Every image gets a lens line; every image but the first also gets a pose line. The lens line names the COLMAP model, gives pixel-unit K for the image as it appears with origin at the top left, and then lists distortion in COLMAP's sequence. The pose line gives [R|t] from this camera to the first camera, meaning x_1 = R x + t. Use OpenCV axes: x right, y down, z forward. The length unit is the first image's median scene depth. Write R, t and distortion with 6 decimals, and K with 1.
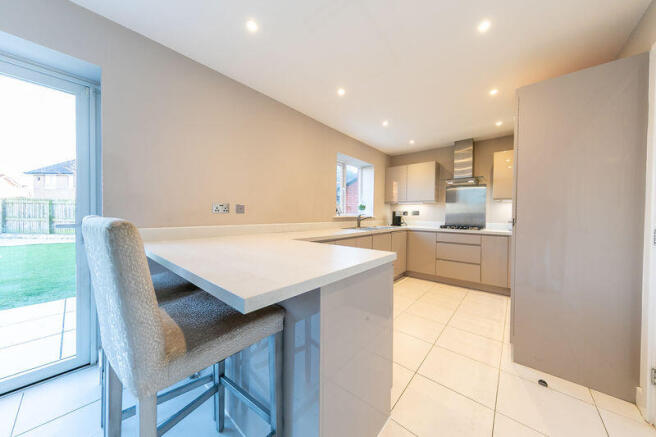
lens RADIAL K [[211.6, 0, 330.0], [0, 211.6, 216.4], [0, 0, 1]] dist [-0.000222, -0.000034]
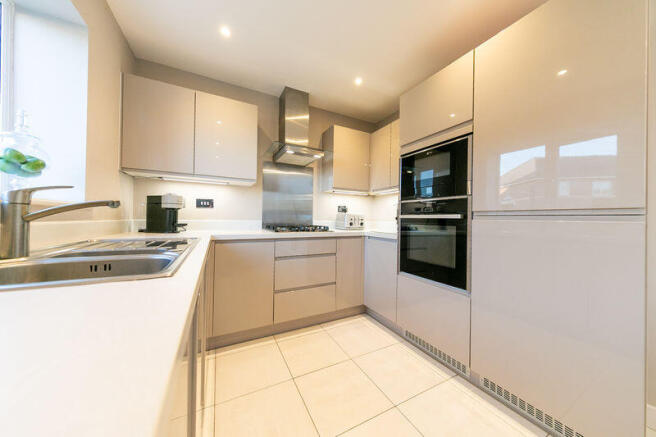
lens RADIAL K [[217.6, 0, 328.0], [0, 217.6, 218.5], [0, 0, 1]] dist [0.015526, -0.000032]
pose [[0.379053, -0.003194, 0.925369, 0.056434], [-0.000624, 0.999993, 0.003708, 0.018811], [-0.925375, -0.001983, 0.379049, 0.642452]]
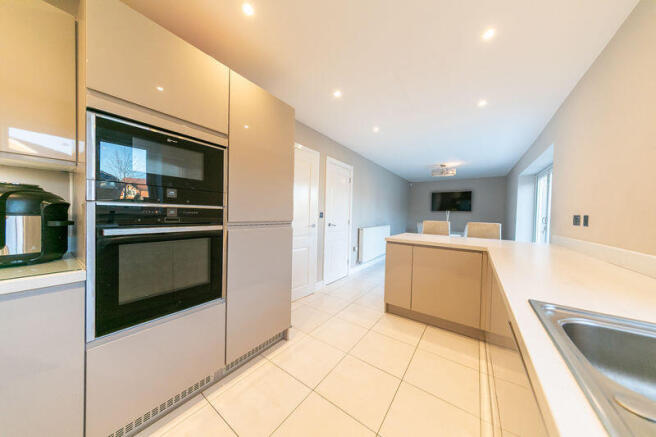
lens RADIAL K [[206.2, 0, 331.2], [0, 206.2, 216.7], [0, 0, 1]] dist [-0.000069, -0.000072]
pose [[-0.994499, -0.039728, -0.096920, 0.338469], [-0.042571, 0.998716, 0.027443, -0.019946], [0.095706, 0.031418, -0.994914, 0.943974]]
